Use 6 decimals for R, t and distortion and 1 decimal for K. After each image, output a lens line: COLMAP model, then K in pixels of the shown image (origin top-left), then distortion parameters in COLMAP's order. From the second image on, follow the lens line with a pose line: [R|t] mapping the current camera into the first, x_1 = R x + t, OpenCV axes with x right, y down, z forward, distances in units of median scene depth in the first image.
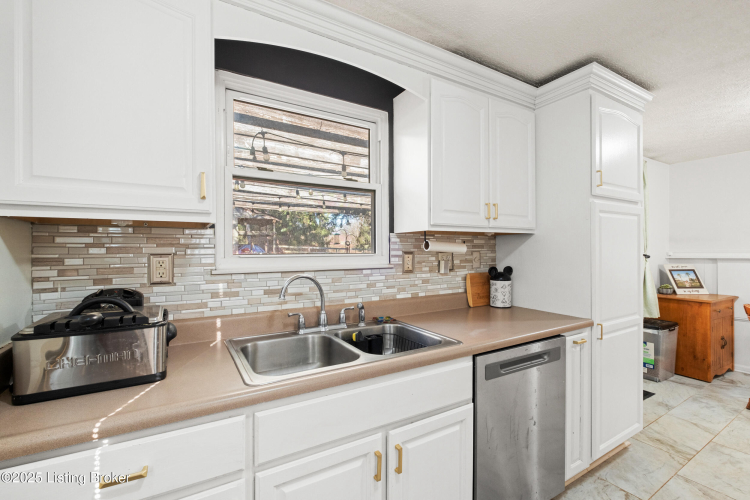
lens RADIAL K [[330.0, 0, 378.0], [0, 330.0, 252.1], [0, 0, 1]] dist [0.003431, -0.003418]
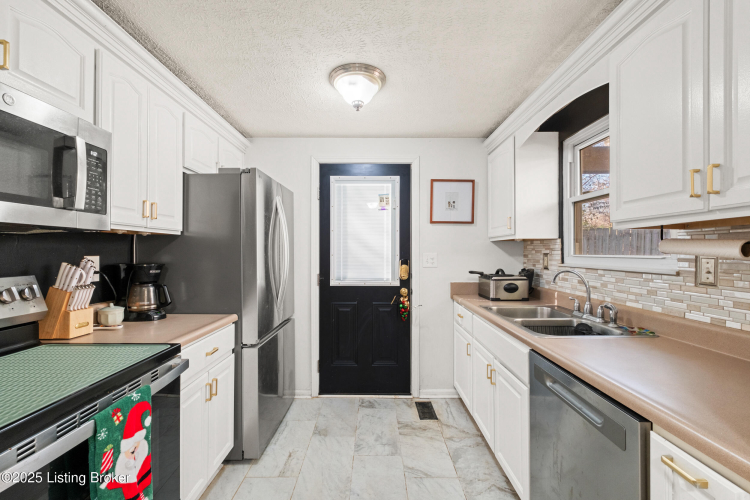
lens RADIAL K [[330.0, 0, 371.3], [0, 330.0, 251.2], [0, 0, 1]] dist [0.003431, -0.003418]
pose [[-0.531328, 0.000682, -0.847166, 0.928245], [-0.005631, 0.999975, 0.004336, -0.006658], [0.847147, 0.007075, -0.531311, 0.698346]]
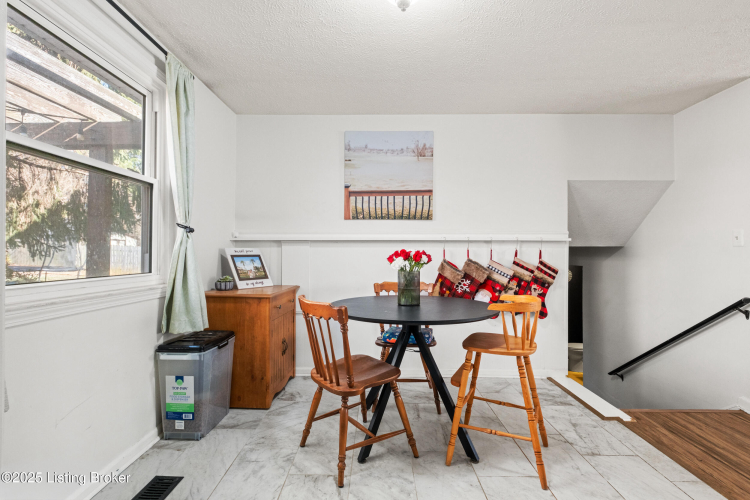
lens RADIAL K [[348.6, 0, 374.4], [0, 348.6, 254.2], [0, 0, 1]] dist [0.009121, -0.000324]
pose [[0.531597, 0.006220, 0.846974, 0.711390], [-0.004502, 0.999980, -0.004518, 0.091781], [-0.846985, -0.001412, 0.531615, 0.591804]]
